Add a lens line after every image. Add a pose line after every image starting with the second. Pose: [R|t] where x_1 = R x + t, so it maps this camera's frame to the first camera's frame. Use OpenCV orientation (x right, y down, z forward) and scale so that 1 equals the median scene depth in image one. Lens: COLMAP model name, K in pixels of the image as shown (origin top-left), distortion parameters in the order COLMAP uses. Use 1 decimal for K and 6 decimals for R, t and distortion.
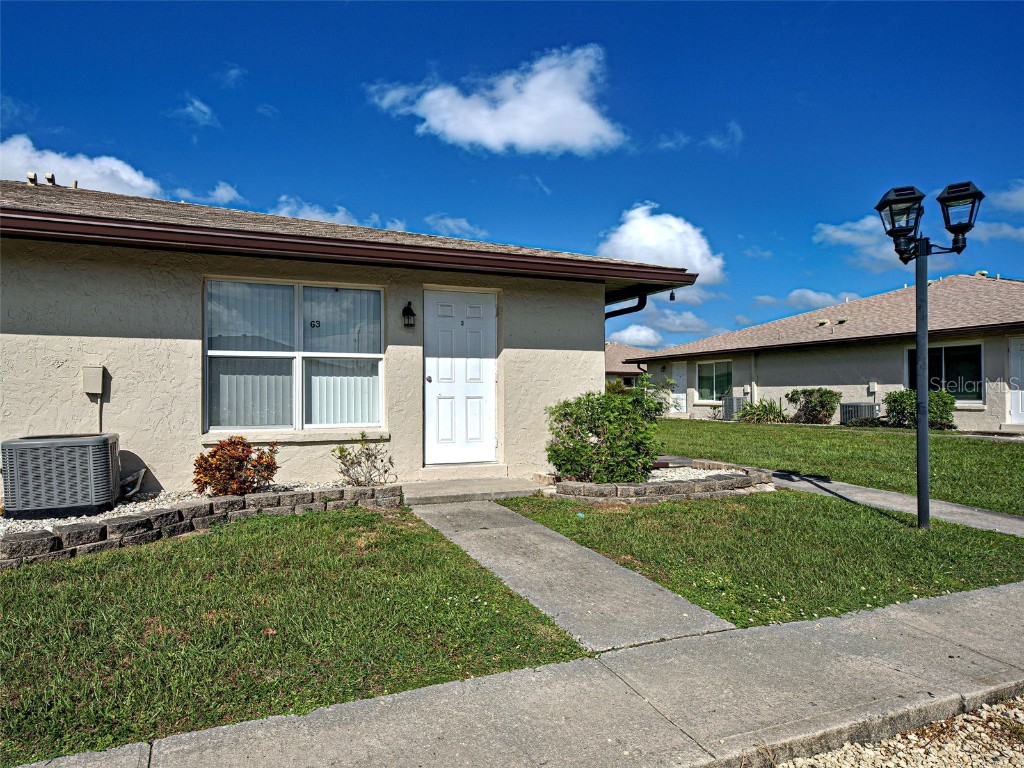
lens RADIAL K [[700.3, 0, 502.8], [0, 700.3, 383.4], [0, 0, 1]] dist [0.003136, 0.002477]
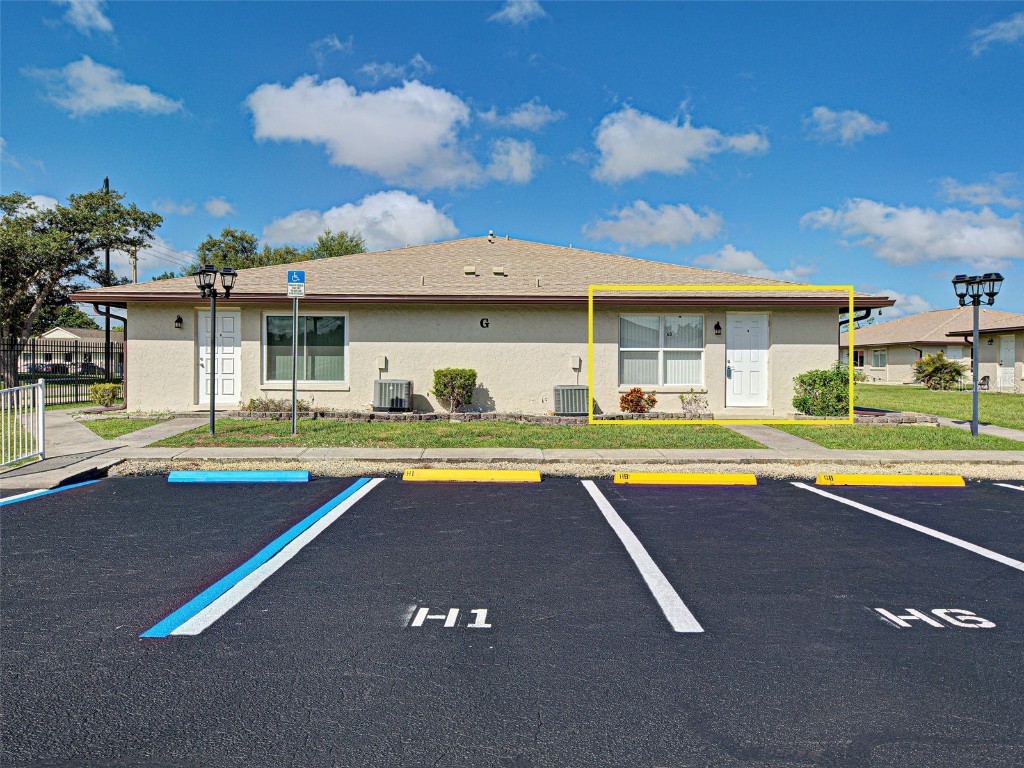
lens RADIAL K [[700.3, 0, 502.8], [0, 700.3, 383.4], [0, 0, 1]] dist [0.003136, 0.002477]
pose [[0.908359, 0.018266, -0.417792, 0.133587], [-0.000451, 0.999088, 0.042699, -0.027599], [0.418191, -0.038598, 0.907539, -0.983544]]
